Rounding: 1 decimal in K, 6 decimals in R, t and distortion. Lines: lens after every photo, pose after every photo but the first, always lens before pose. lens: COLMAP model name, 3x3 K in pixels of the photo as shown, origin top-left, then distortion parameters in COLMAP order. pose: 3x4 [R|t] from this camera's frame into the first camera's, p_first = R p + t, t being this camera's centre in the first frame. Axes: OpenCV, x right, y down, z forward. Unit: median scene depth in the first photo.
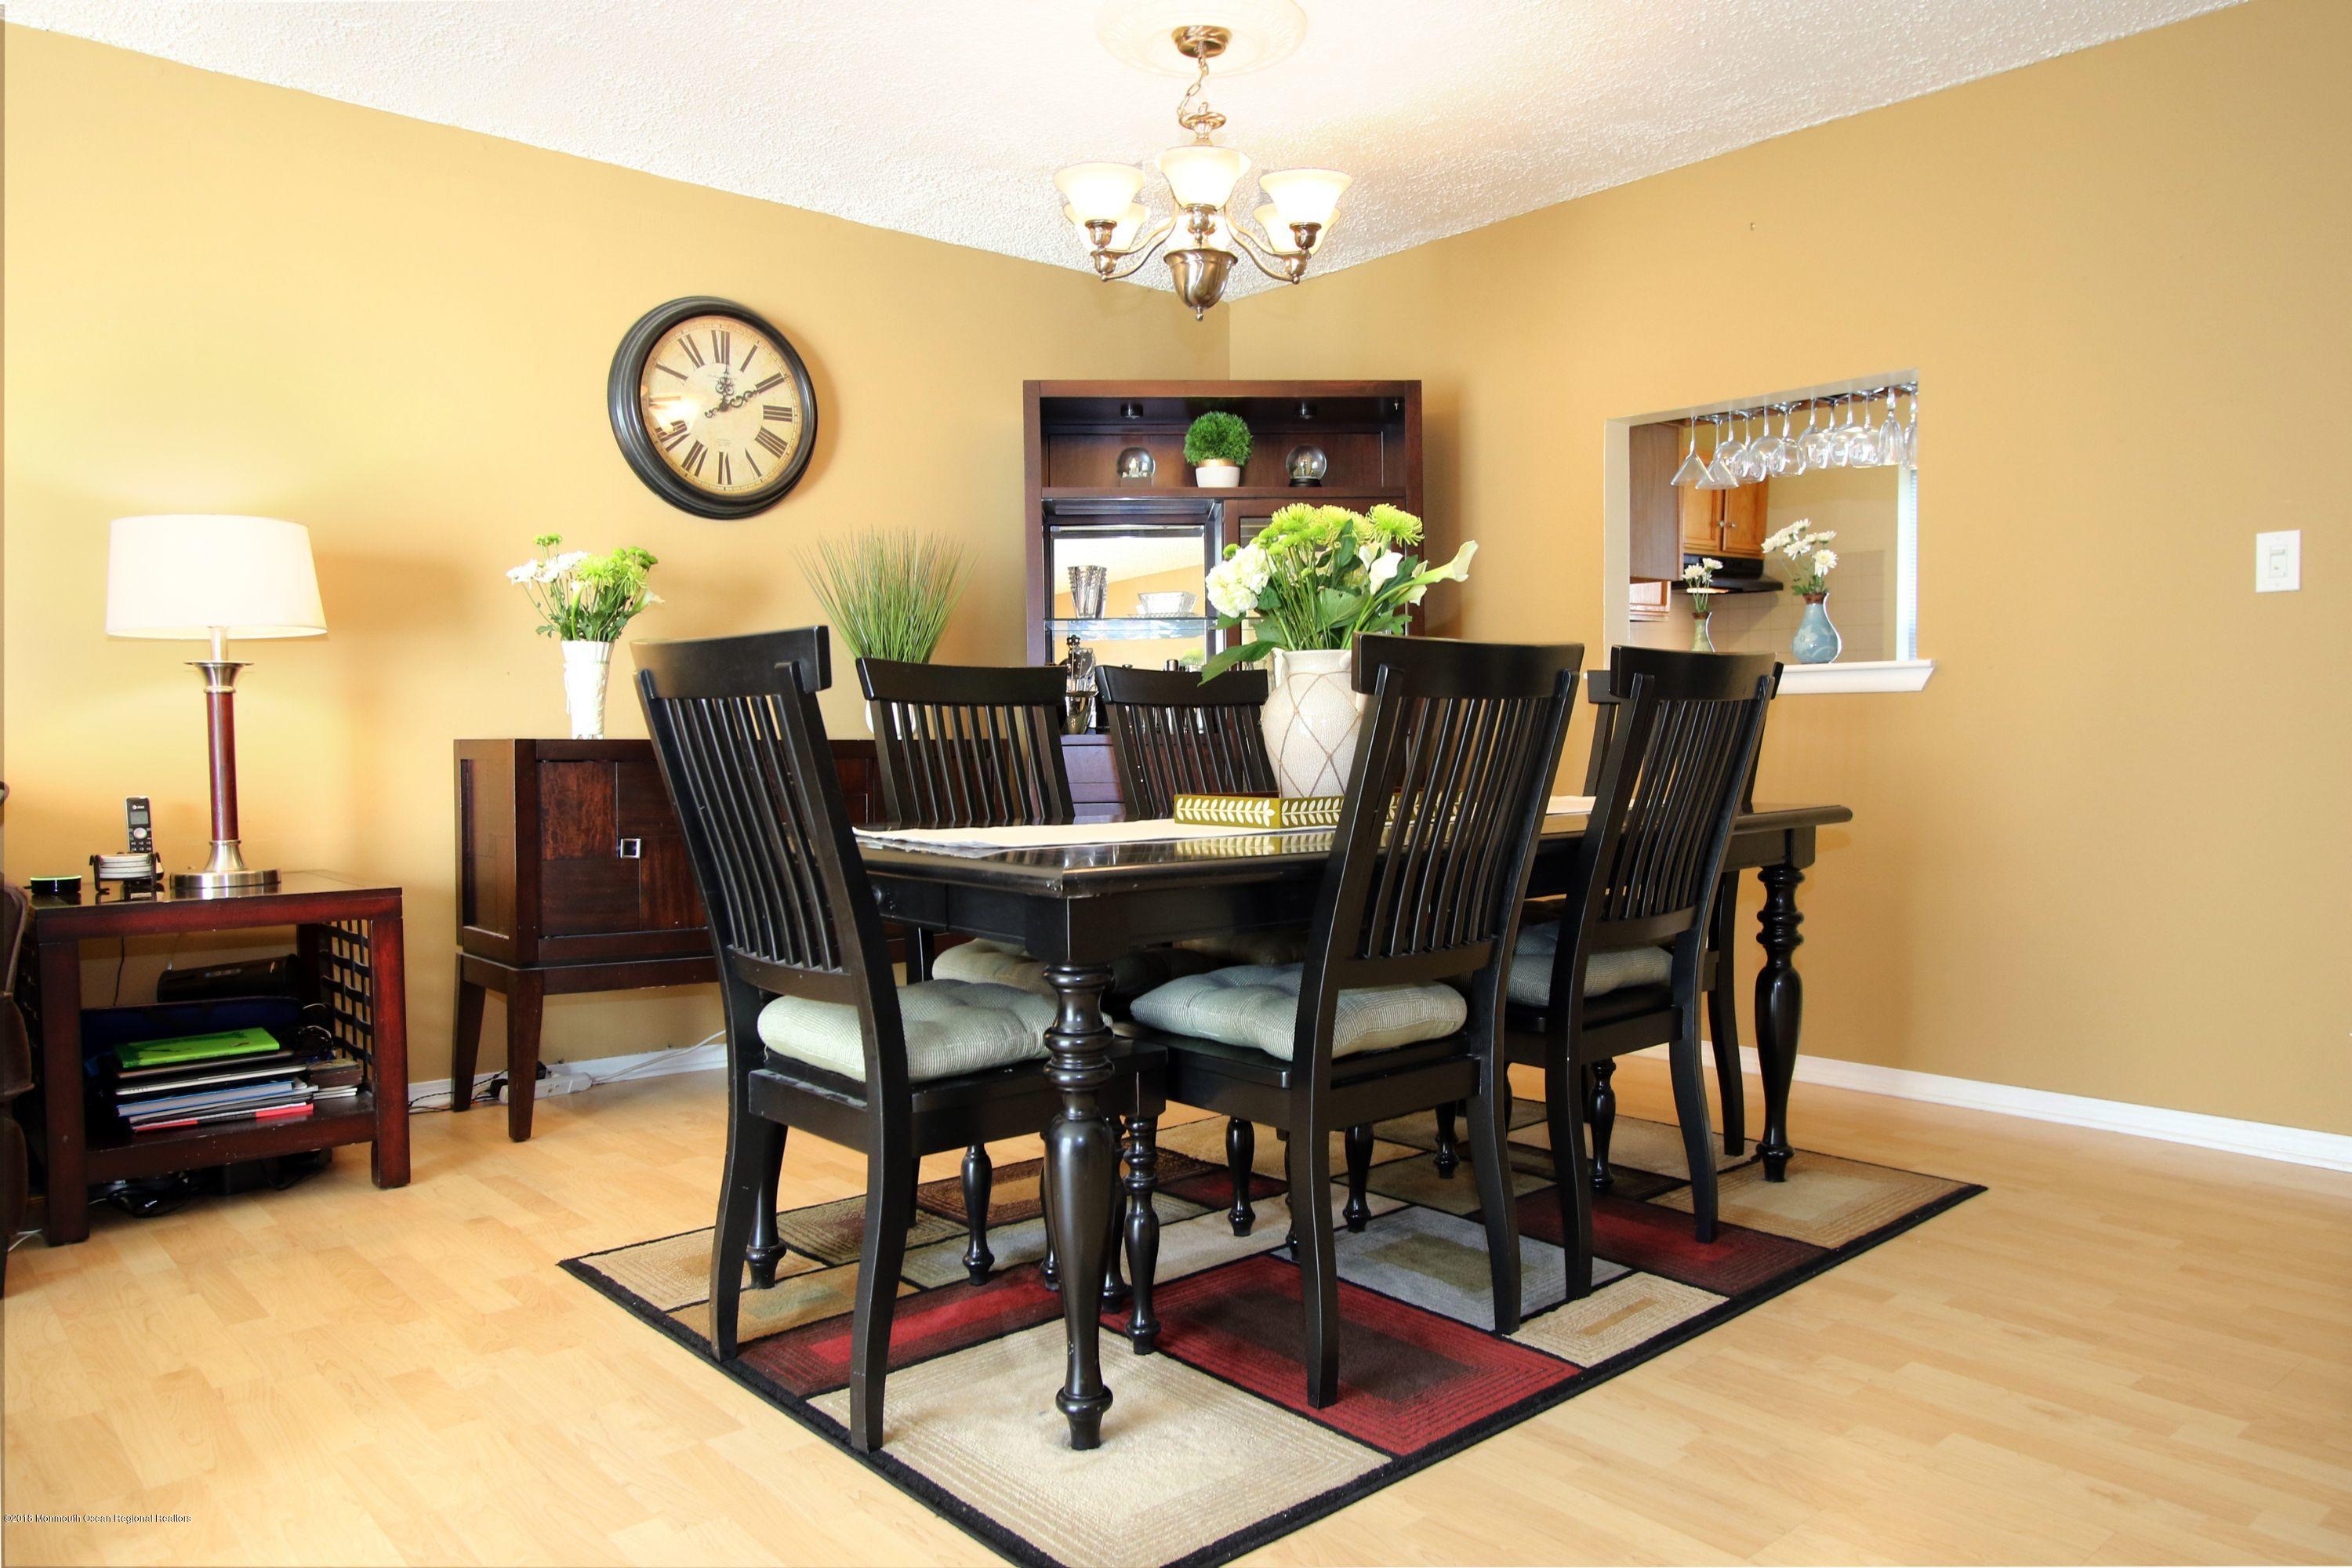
lens RADIAL K [[1629.0, 0, 1160.6], [0, 1629.0, 770.7], [0, 0, 1]] dist [-0.007009, -0.002973]
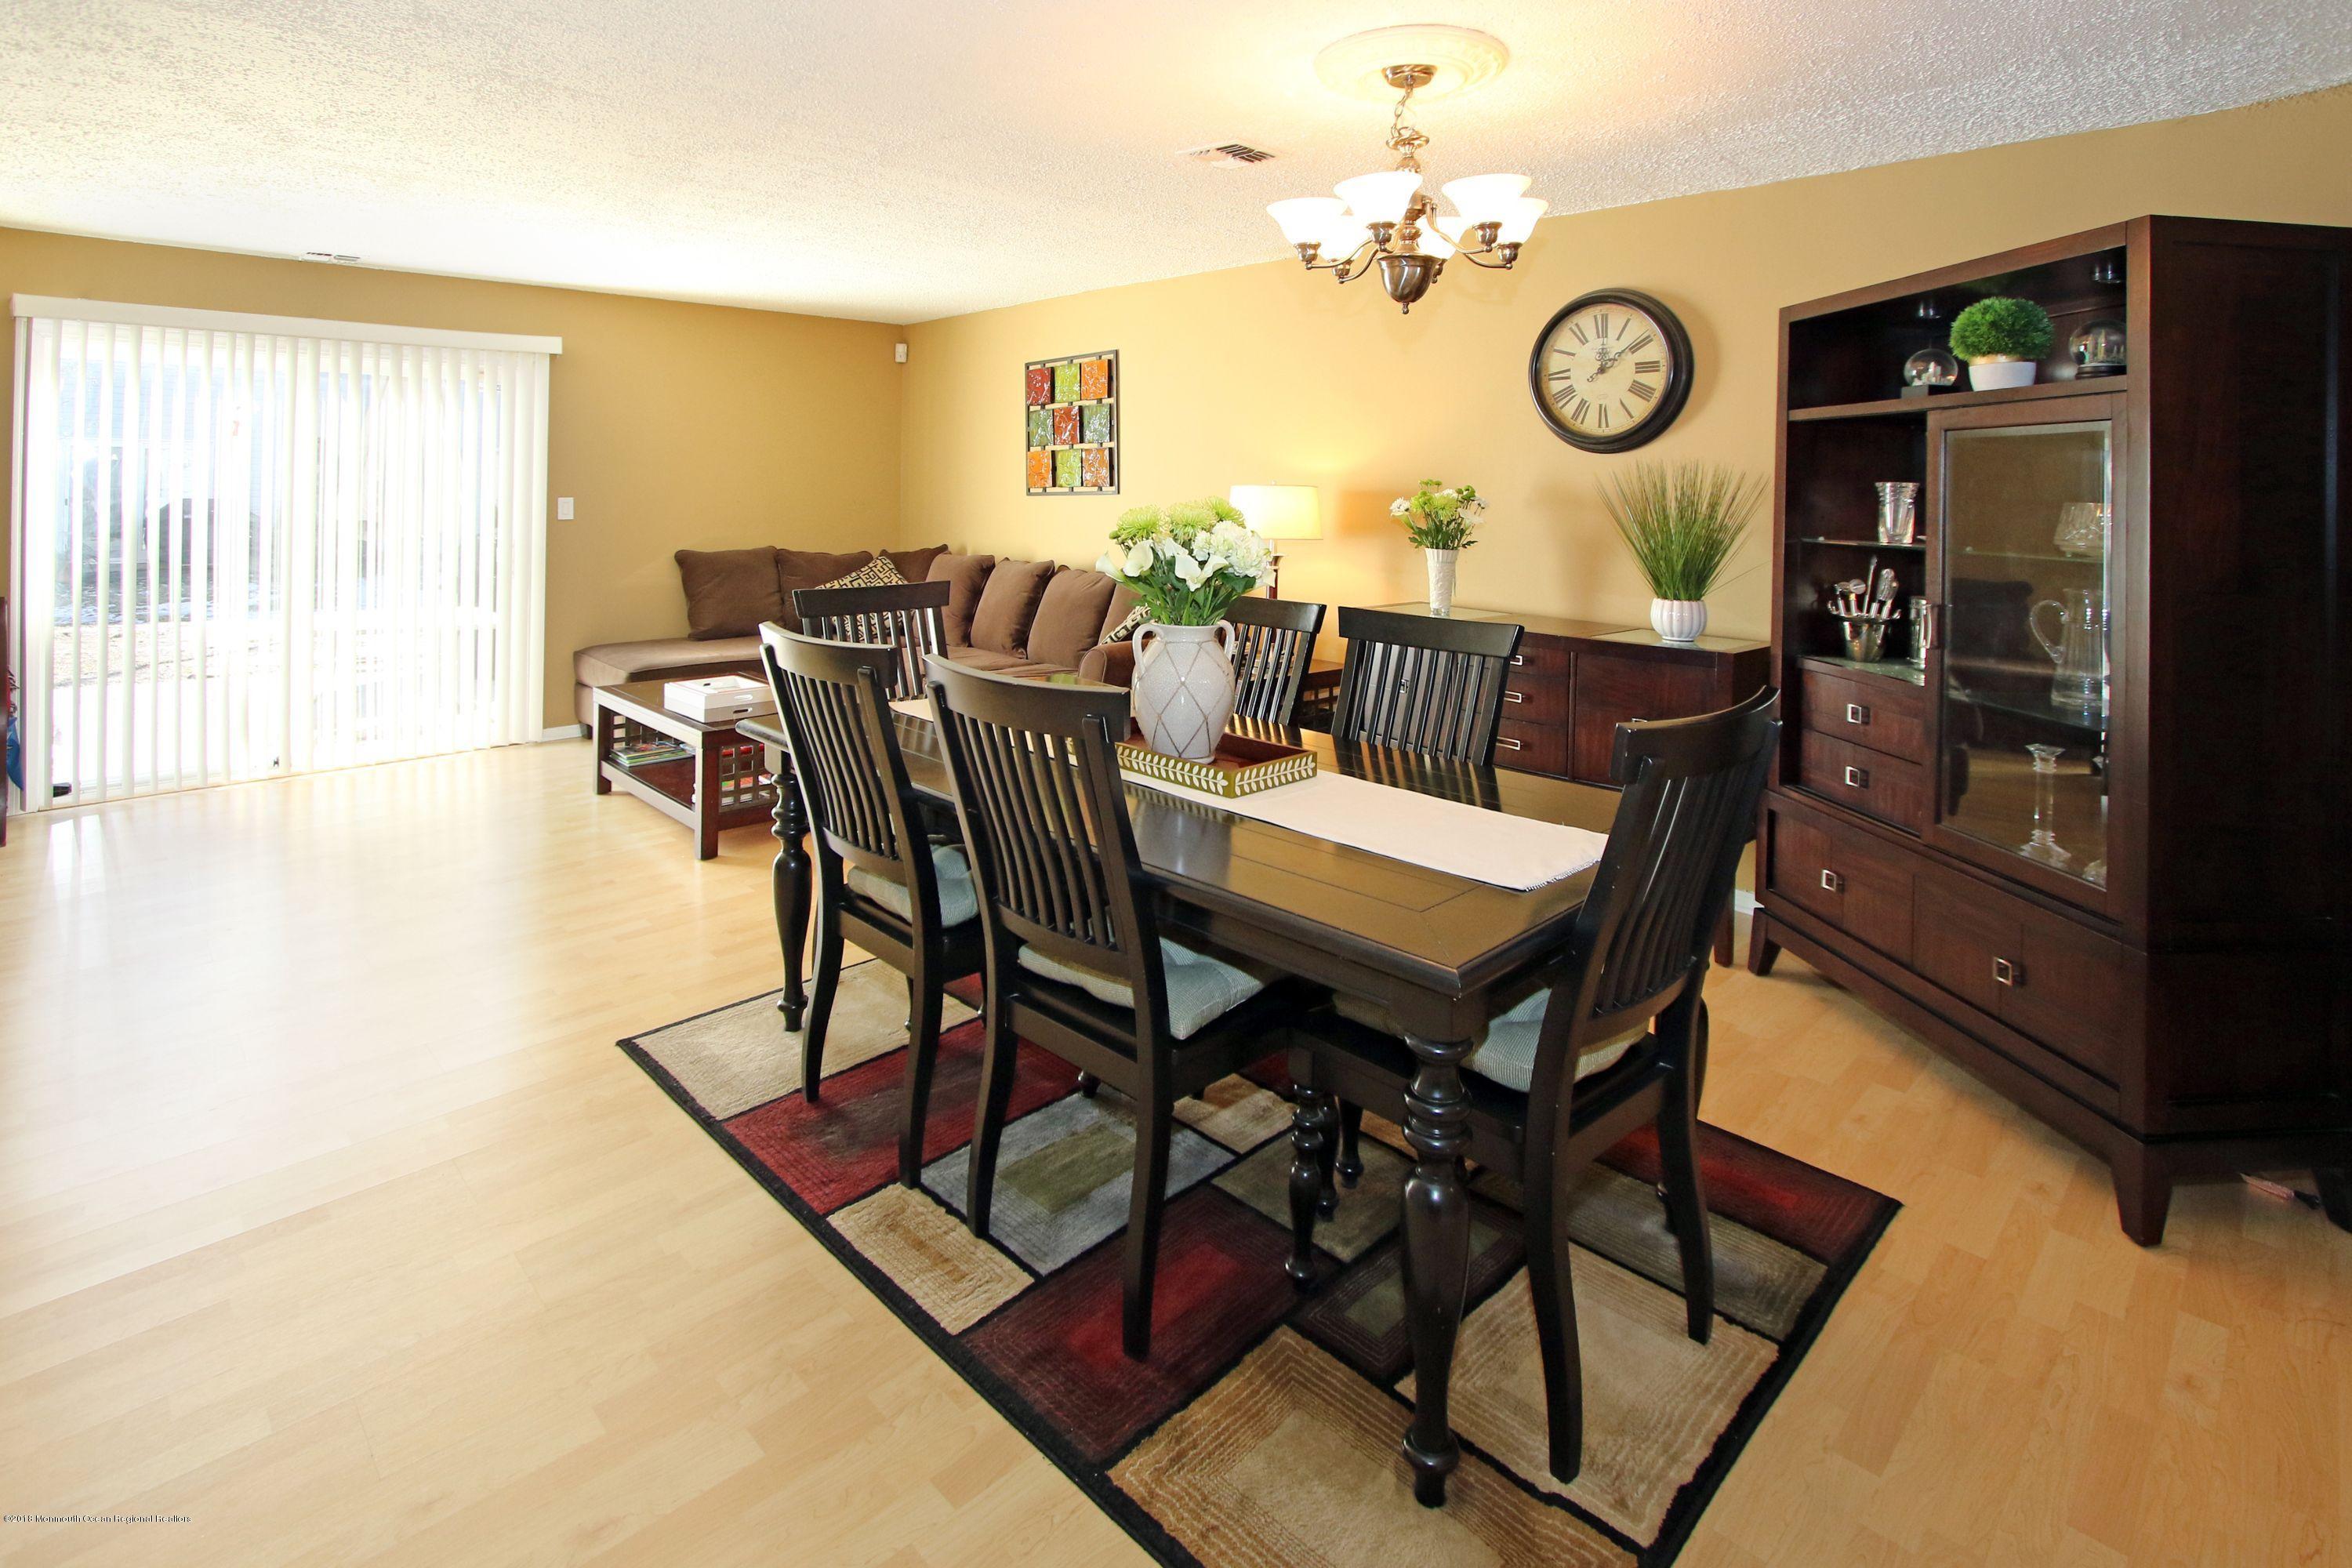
lens RADIAL K [[1080.2, 0, 1193.7], [0, 1080.2, 464.3], [0, 0, 1]] dist [-0.000745, -0.000629]
pose [[0.094040, -0.017519, -0.995414, 0.783131], [-0.052453, 0.998369, -0.022526, -0.149785], [0.994186, 0.054331, 0.092968, 0.807537]]
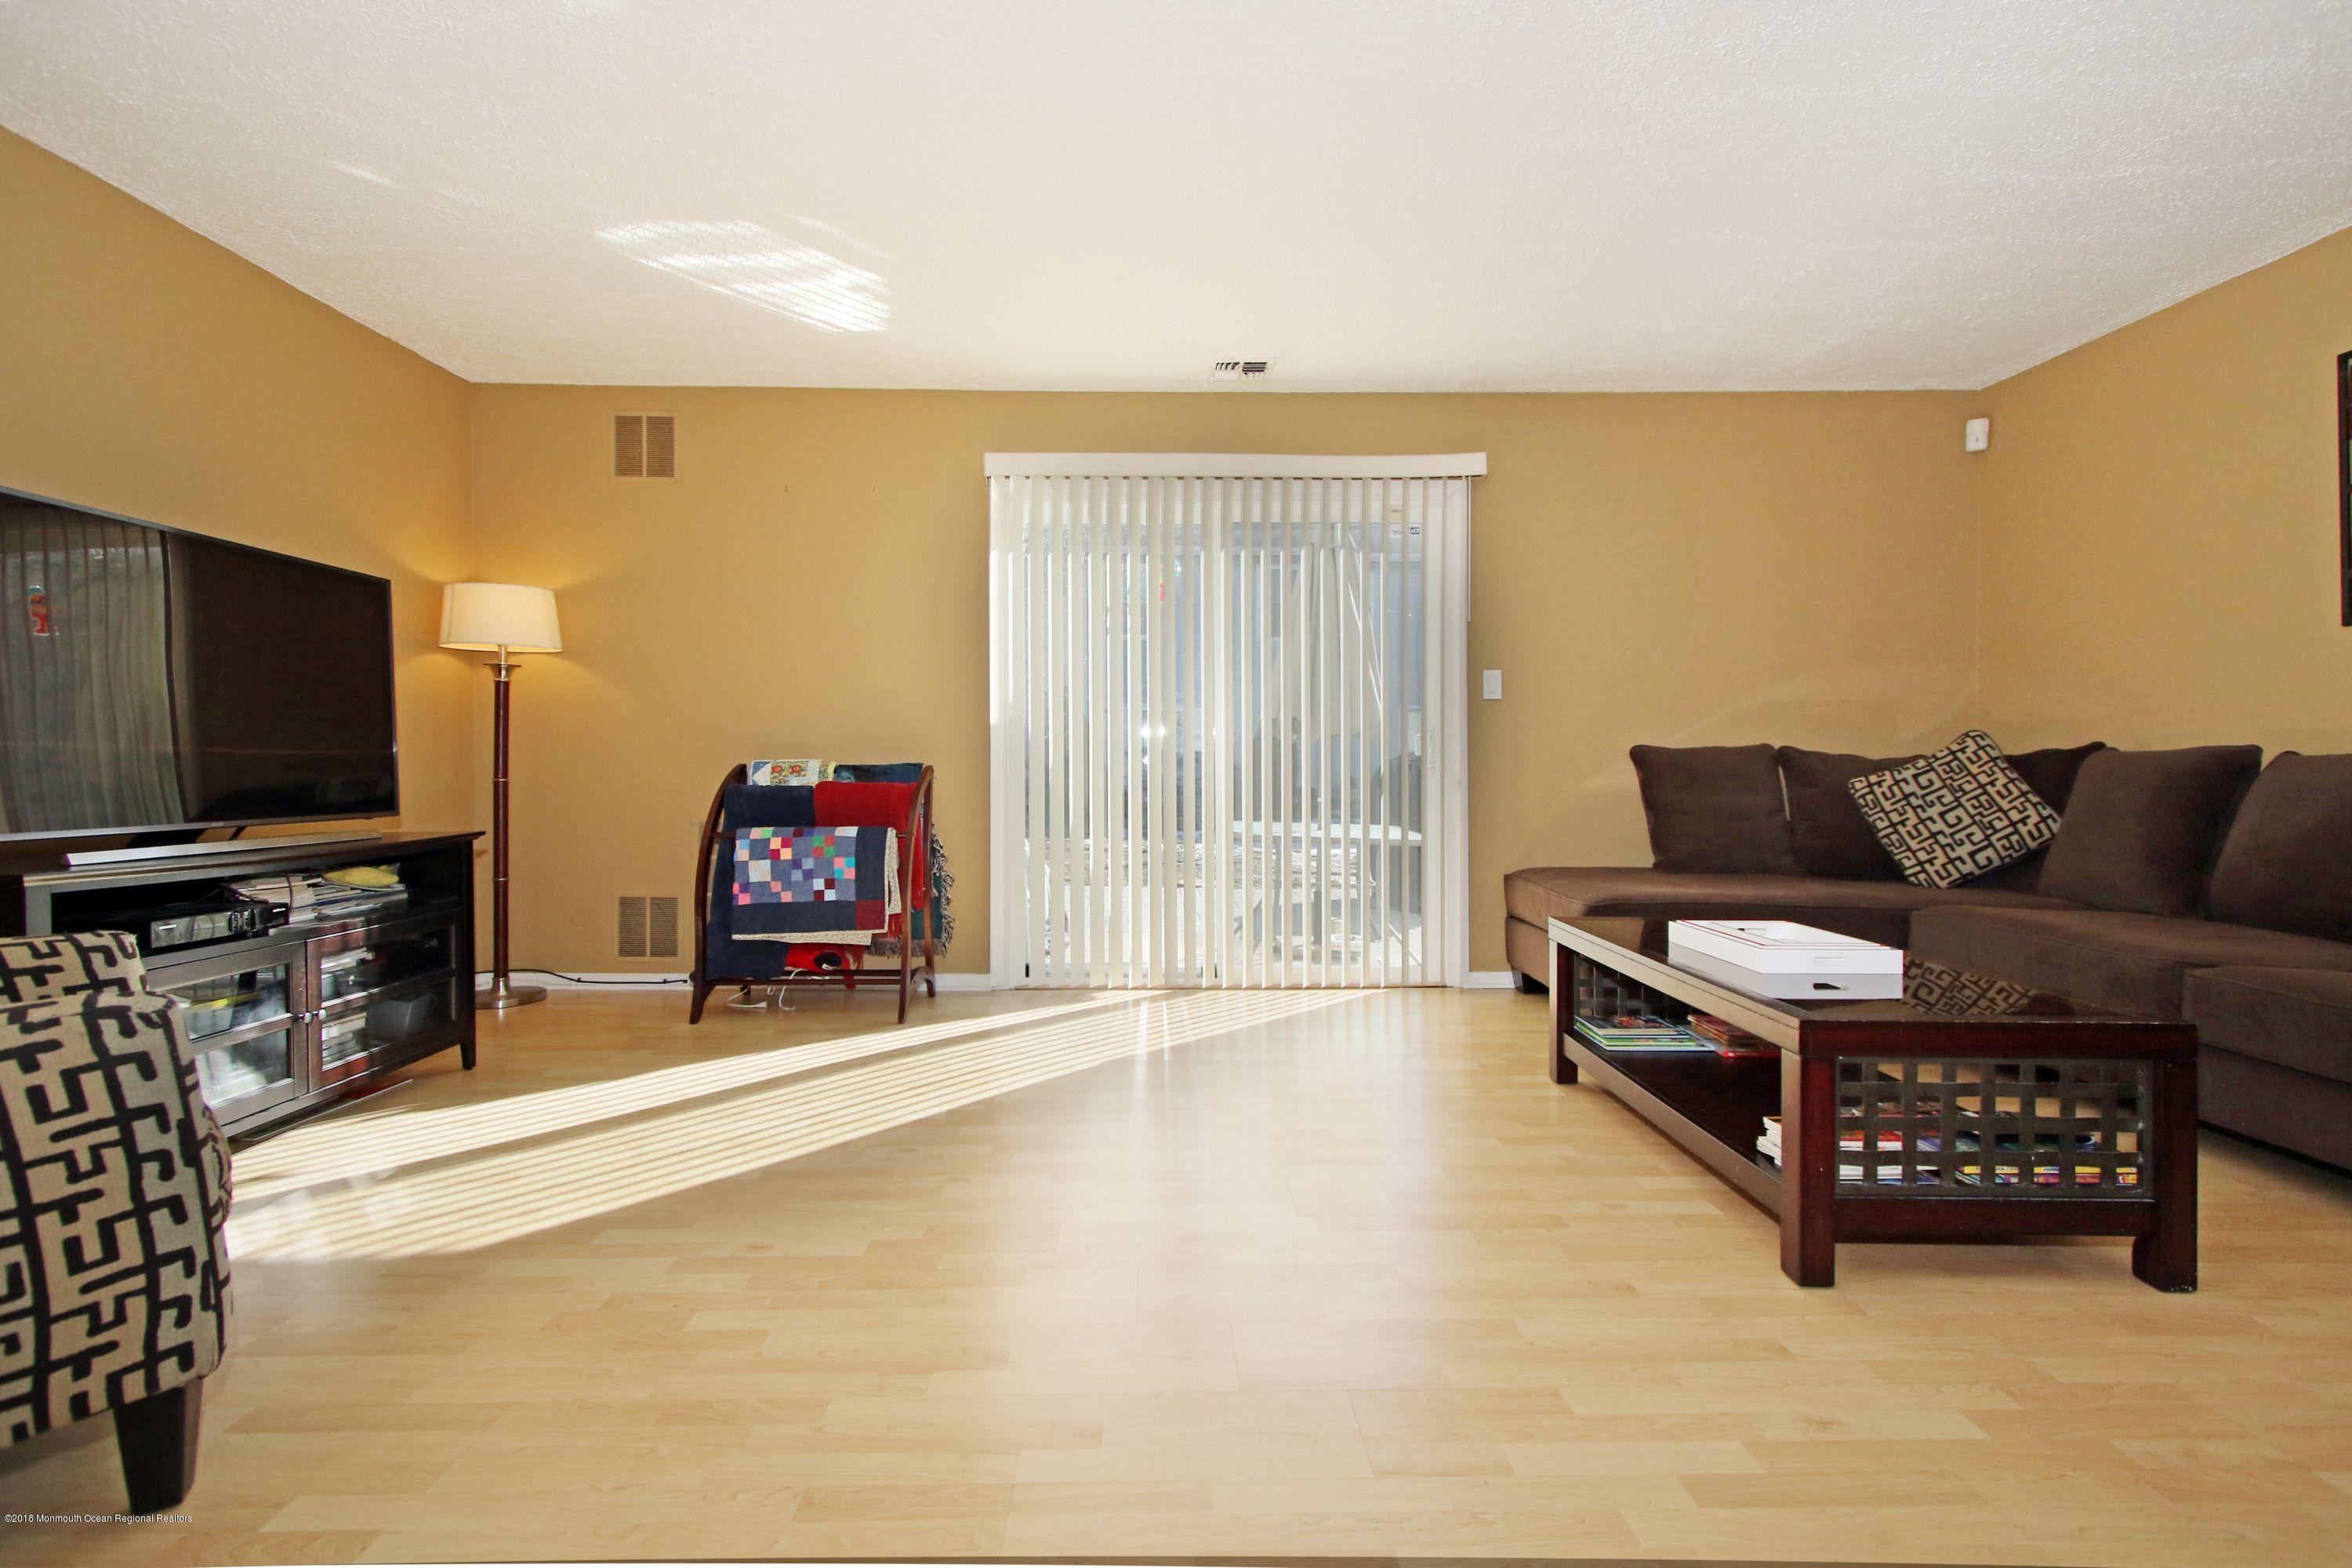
lens RADIAL K [[1065.8, 0, 1176.0], [0, 1065.8, 784.0], [0, 0, 1]] dist [0.002025, 0.000183]
pose [[-0.641775, 0.024197, -0.766511, 0.209717], [-0.027351, 0.998144, 0.054408, -0.006858], [0.766405, 0.055882, -0.639923, 0.513312]]
